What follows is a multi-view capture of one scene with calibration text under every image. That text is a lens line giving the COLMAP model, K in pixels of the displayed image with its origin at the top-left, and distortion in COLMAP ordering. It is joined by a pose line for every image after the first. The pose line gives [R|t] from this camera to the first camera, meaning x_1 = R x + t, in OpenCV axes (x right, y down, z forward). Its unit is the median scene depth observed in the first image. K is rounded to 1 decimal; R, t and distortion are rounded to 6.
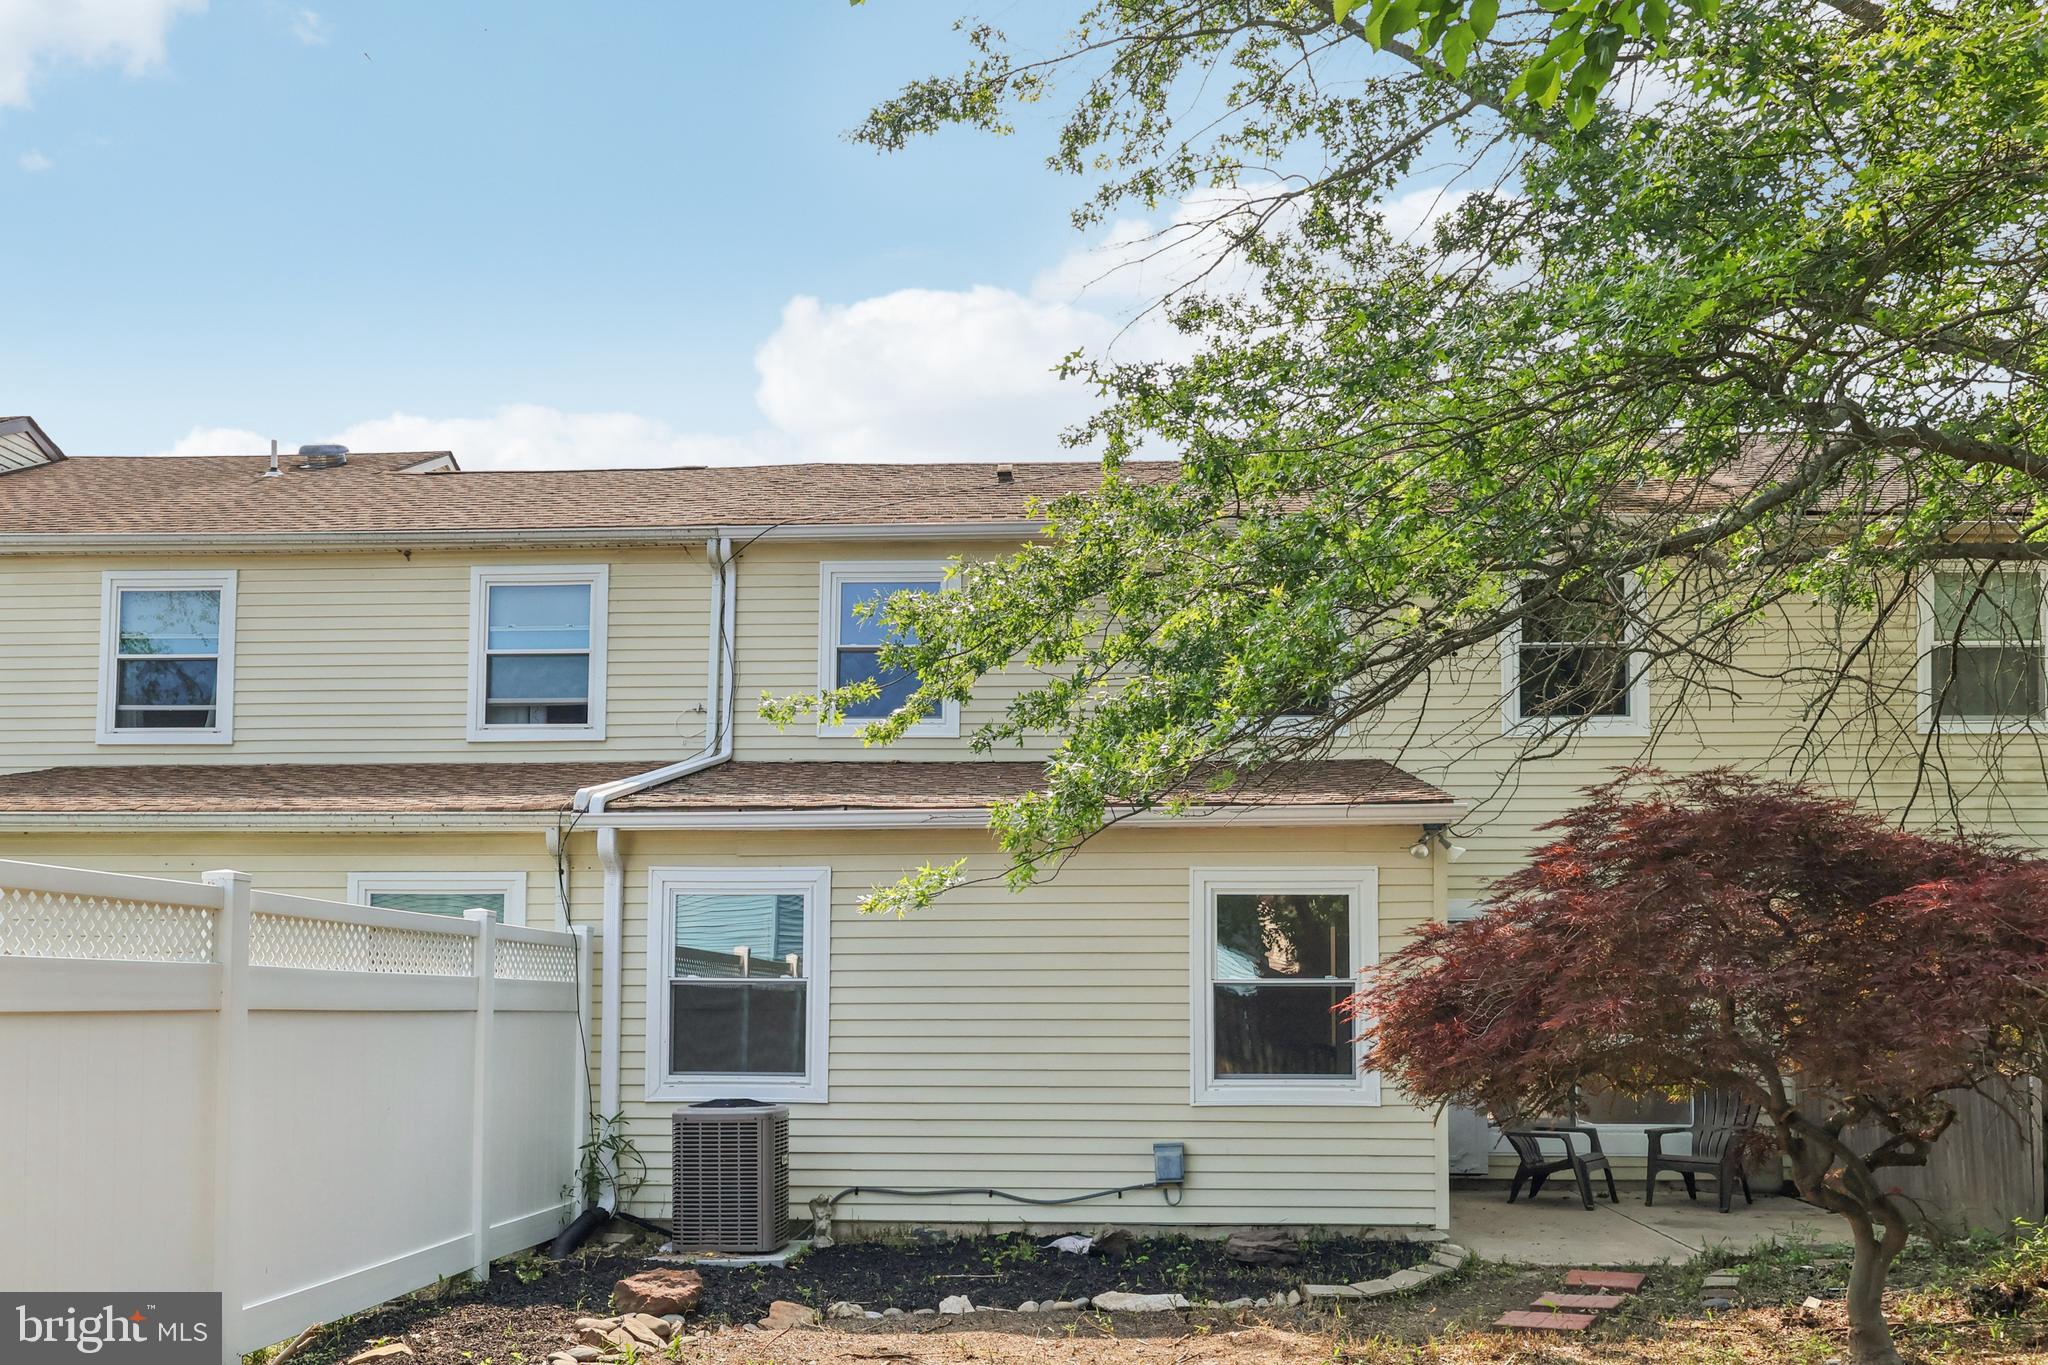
lens RADIAL K [[1711.4, 0, 1024.0], [0, 1711.4, 682.5], [0, 0, 1]] dist [-0.000350, 0.001640]
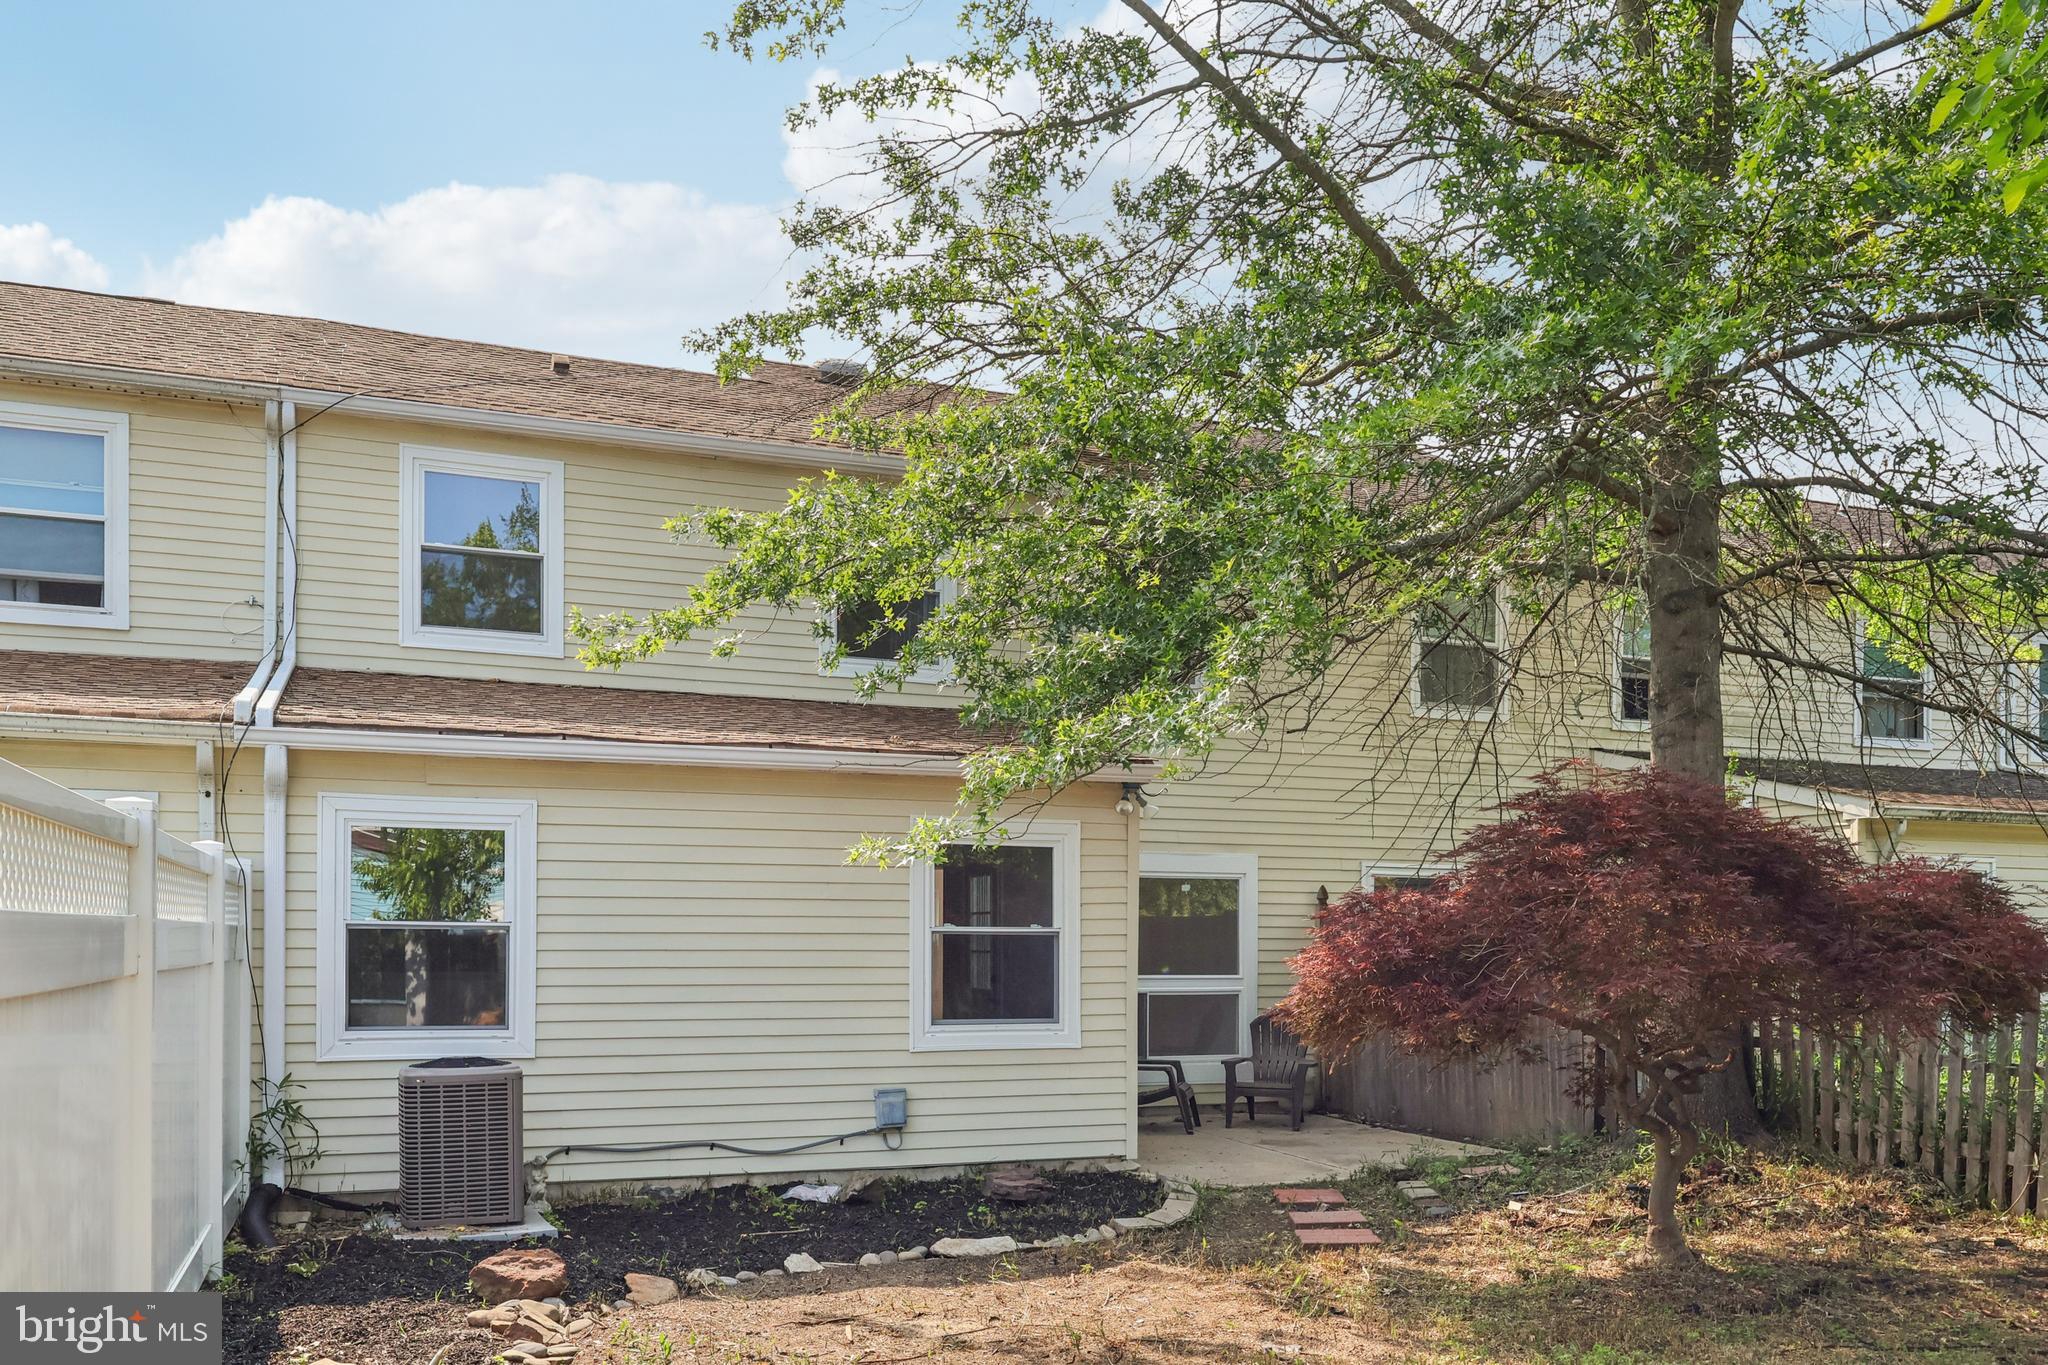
lens RADIAL K [[1738.1, 0, 1023.7], [0, 1738.1, 785.5], [0, 0, 1]] dist [-0.006892, -0.000423]
pose [[0.901537, 0.041950, 0.430664, -0.281028], [-0.086116, 0.992774, 0.083569, 0.001406], [-0.424046, -0.112427, 0.898635, 0.071794]]
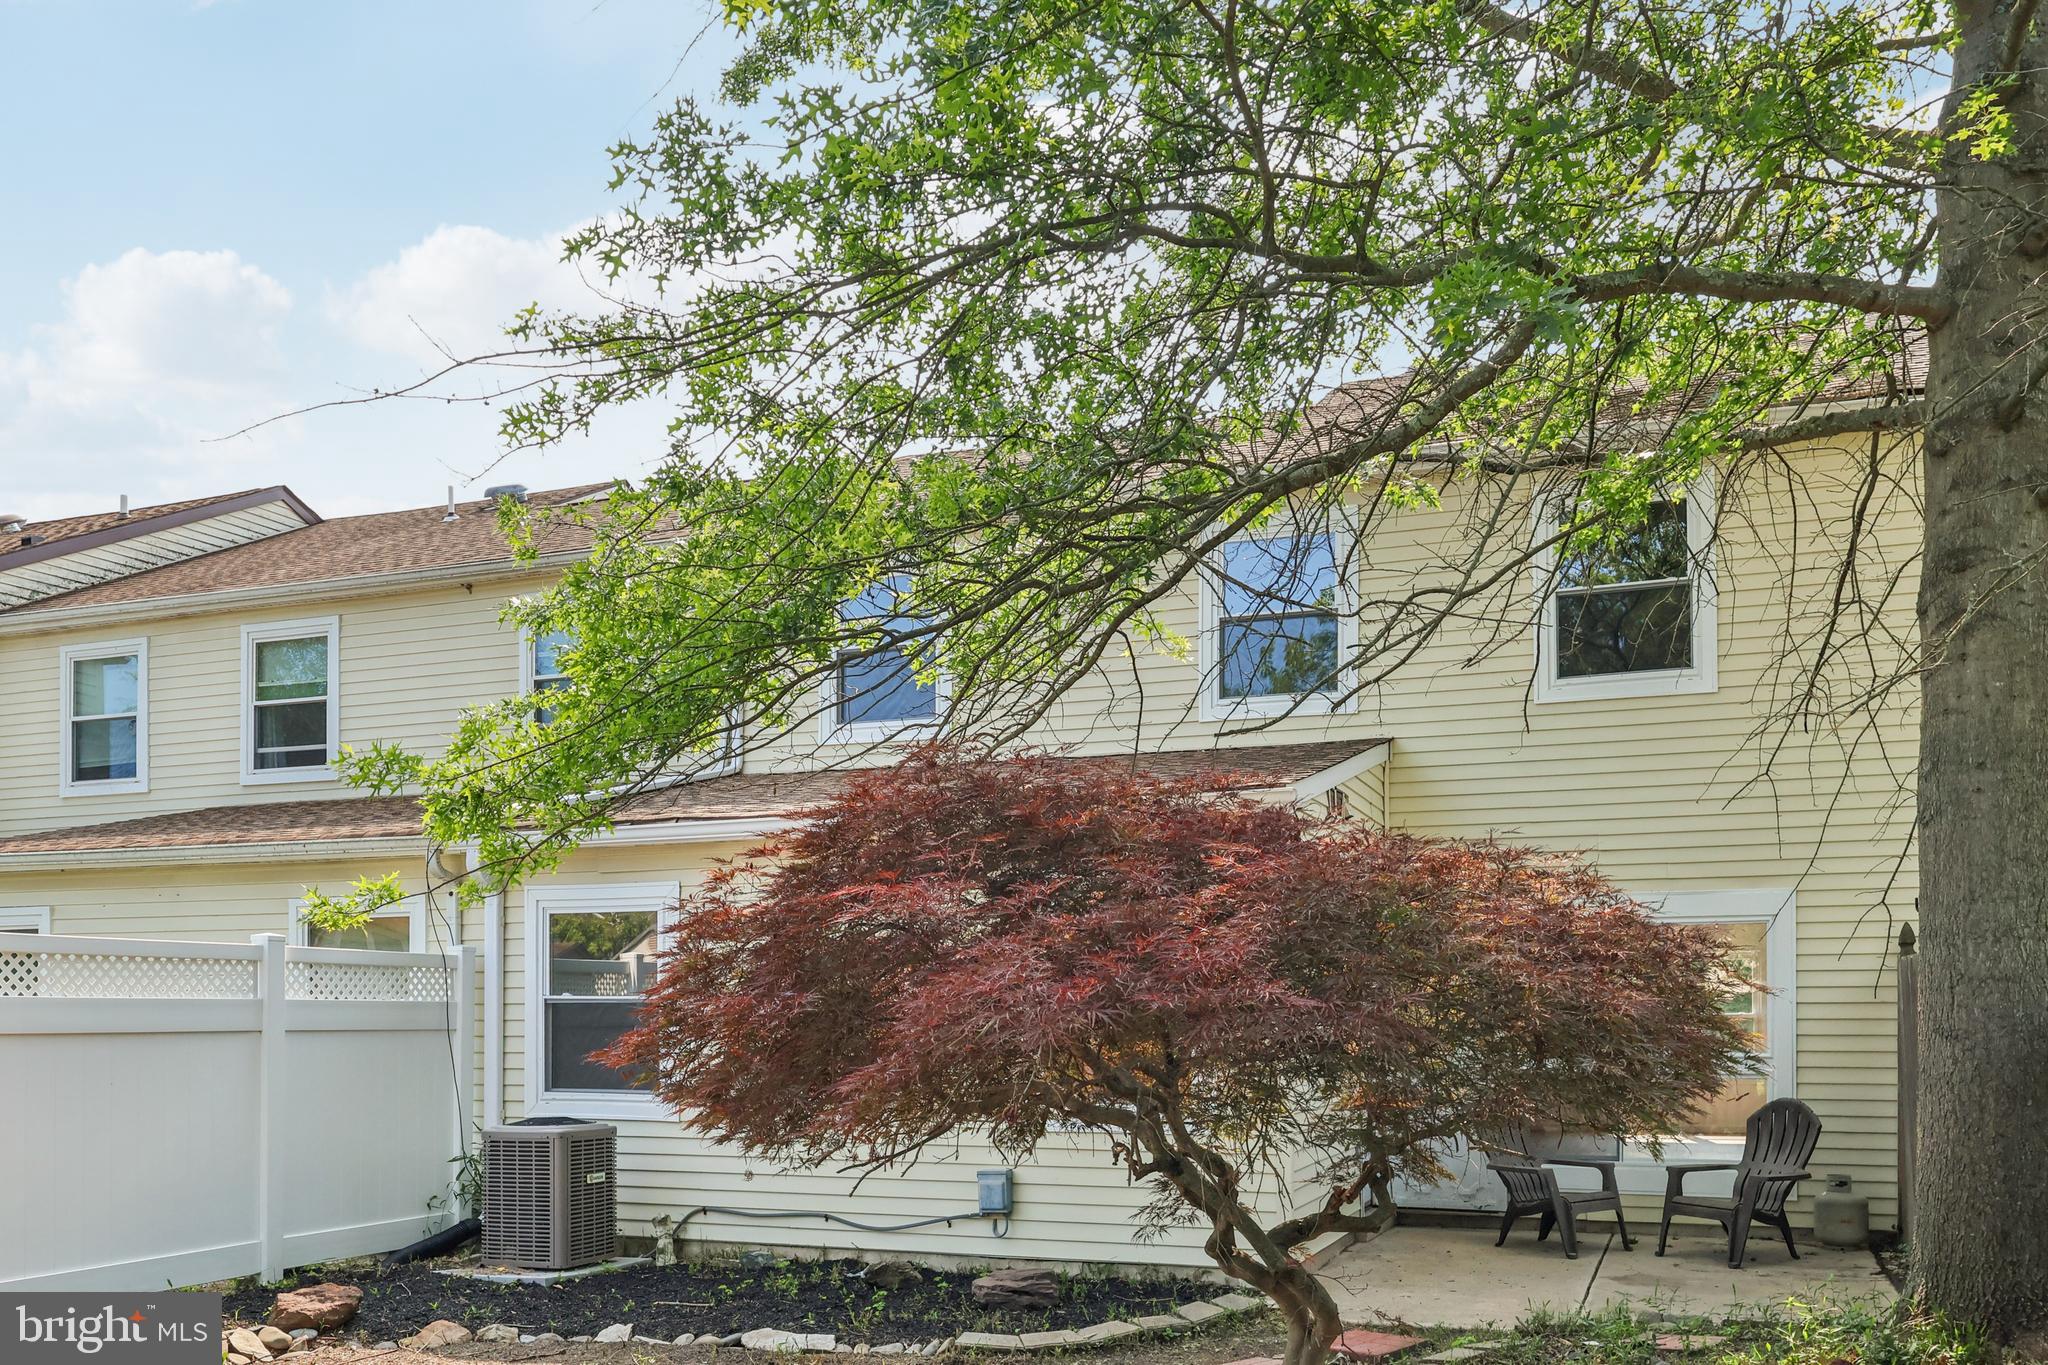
lens RADIAL K [[1753.7, 0, 1031.3], [0, 1753.7, 838.5], [0, 0, 1]] dist [-0.003906, -0.006907]
pose [[0.948836, -0.035167, -0.313804, 0.391383], [0.063563, 0.994708, 0.080721, 0.015932], [0.309305, -0.096537, 0.946050, 0.126542]]
